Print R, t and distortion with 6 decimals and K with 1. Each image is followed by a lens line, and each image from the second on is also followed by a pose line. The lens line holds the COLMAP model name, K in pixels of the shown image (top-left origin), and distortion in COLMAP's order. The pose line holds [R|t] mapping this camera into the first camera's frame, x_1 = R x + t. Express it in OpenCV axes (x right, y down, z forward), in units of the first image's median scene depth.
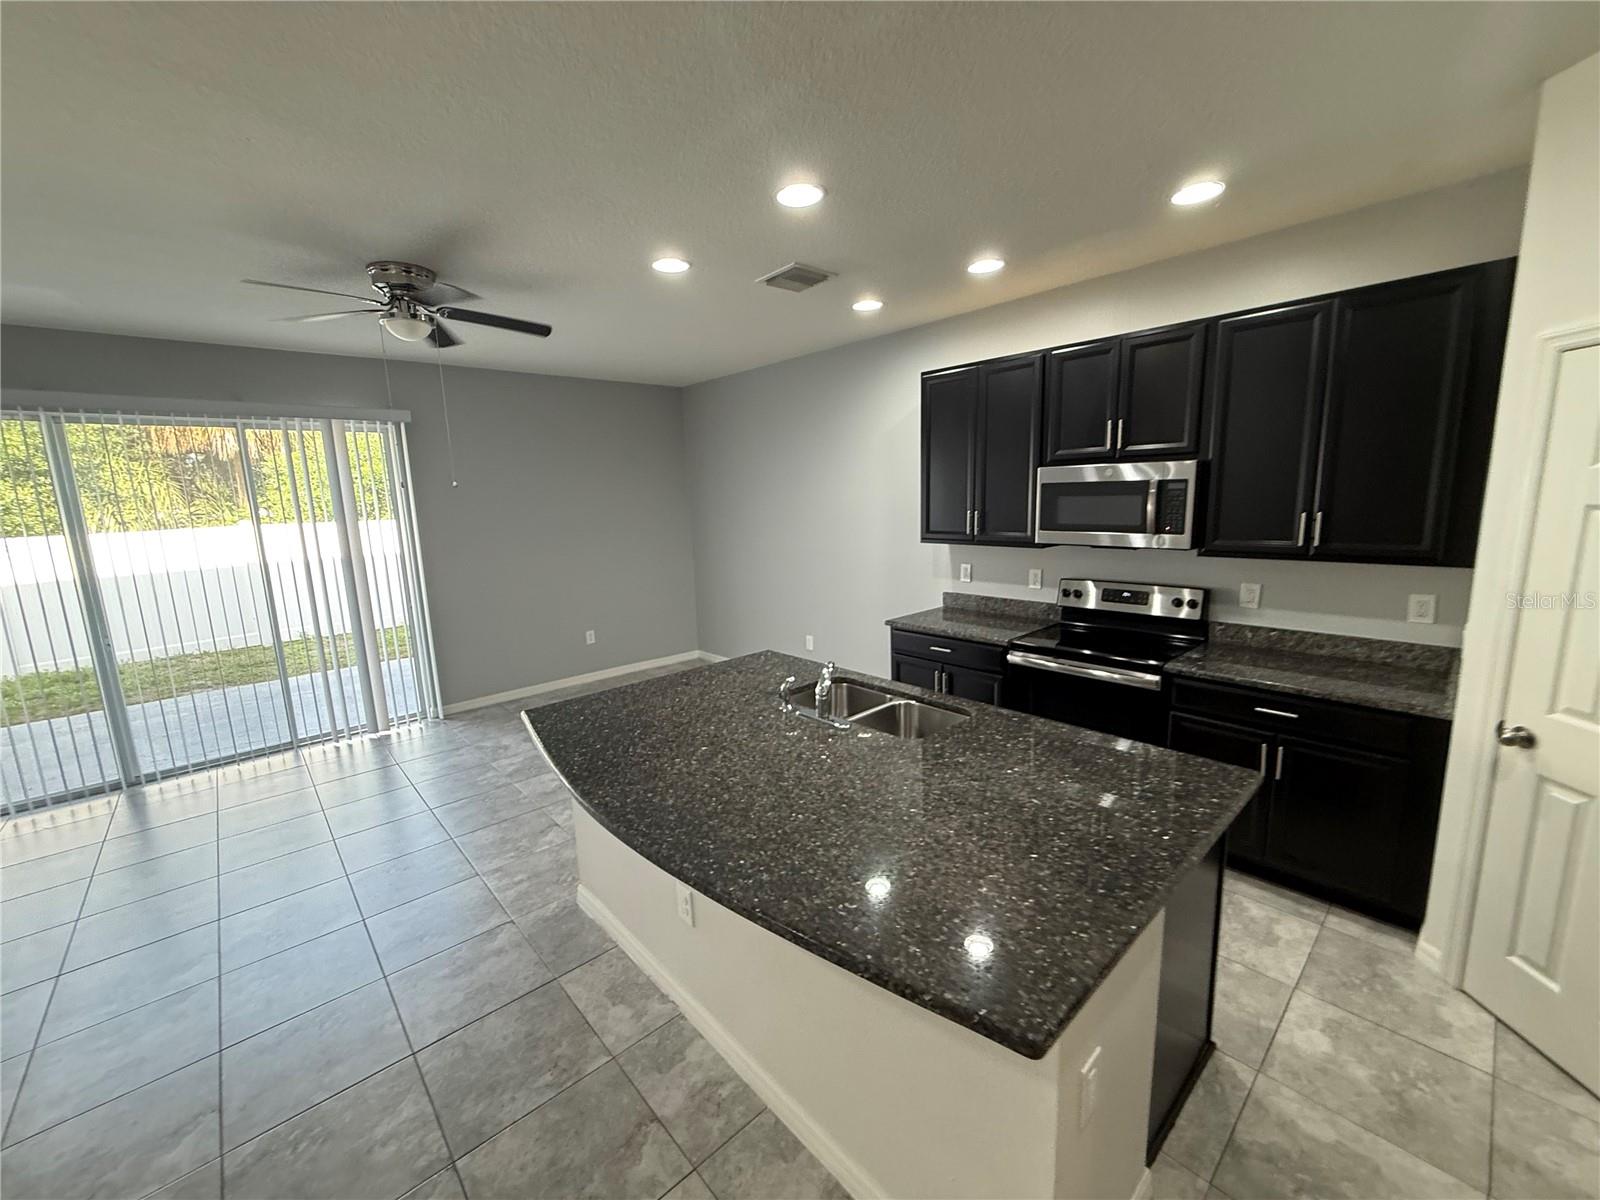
lens RADIAL K [[638.5, 0, 792.6], [0, 638.5, 602.9], [0, 0, 1]] dist [-0.001878, 0.001429]
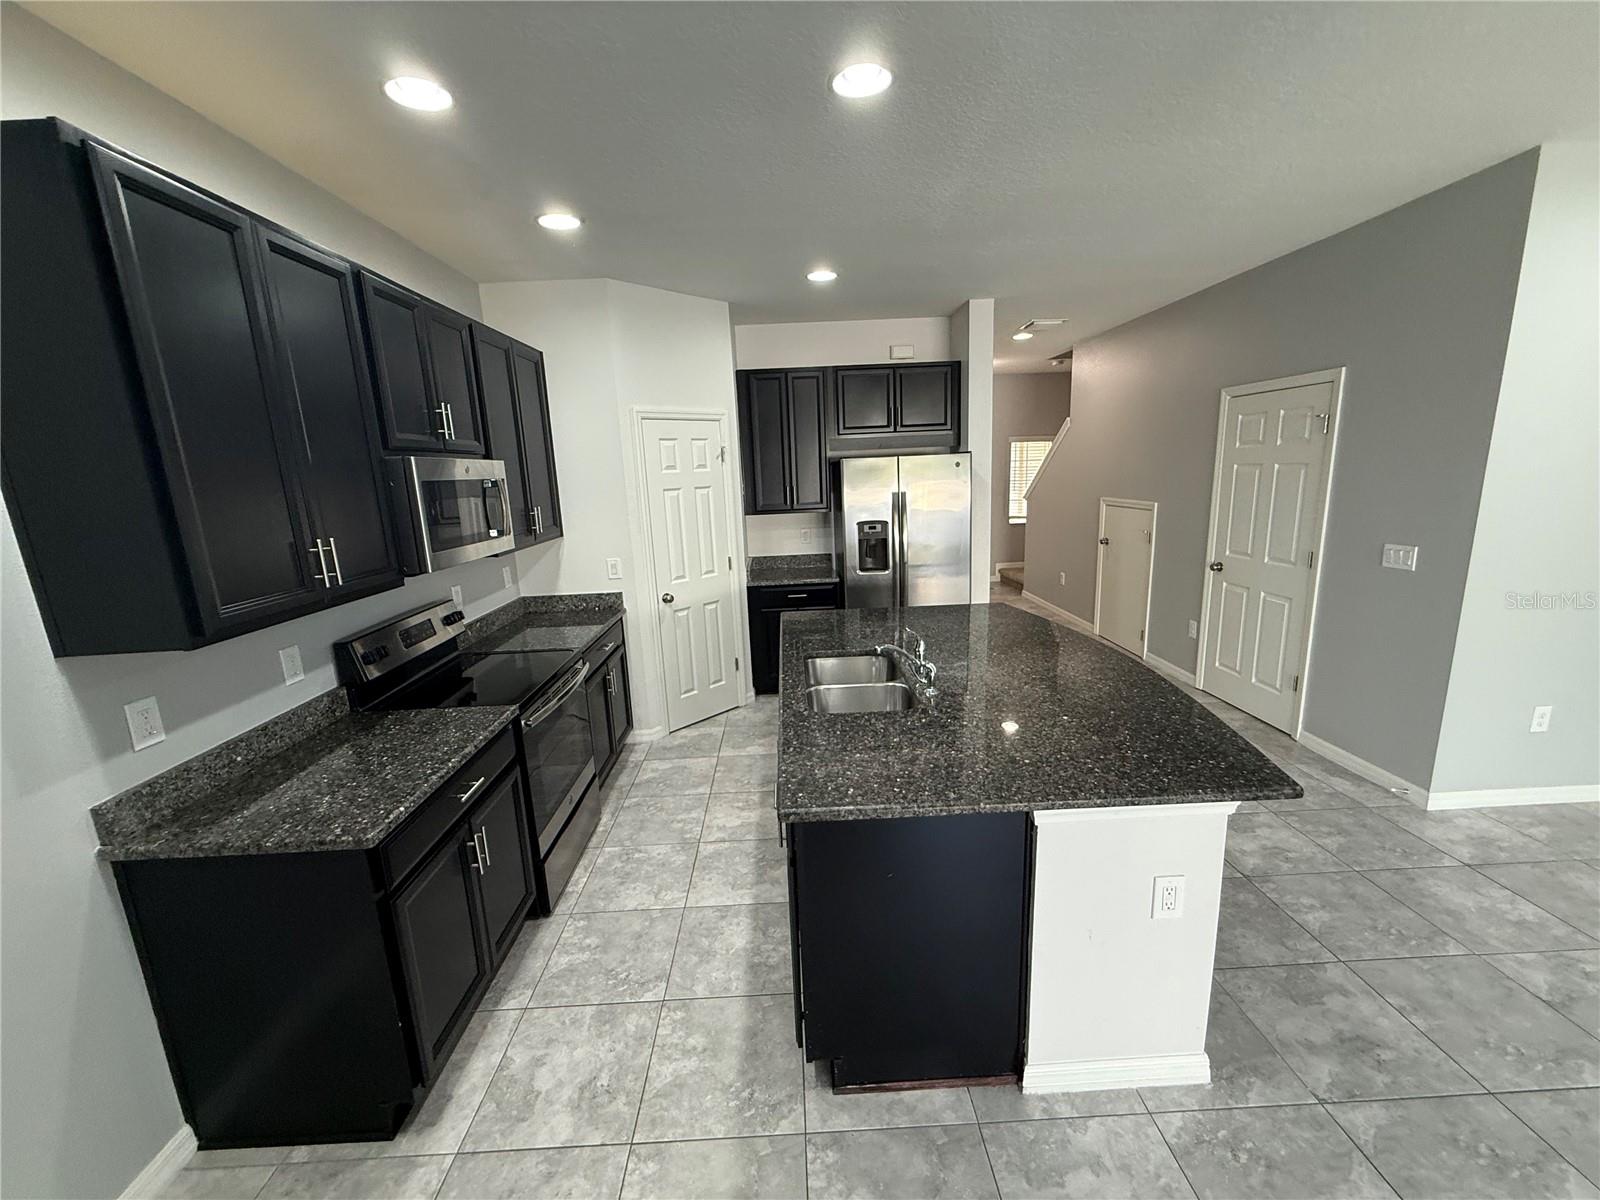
lens RADIAL K [[638.5, 0, 796.6], [0, 638.5, 599.0], [0, 0, 1]] dist [-0.001878, 0.001429]
pose [[-0.758866, -0.064146, 0.648080, -0.334896], [0.180075, 0.935670, 0.303470, -0.205432], [-0.625855, 0.346996, -0.698498, 1.267028]]
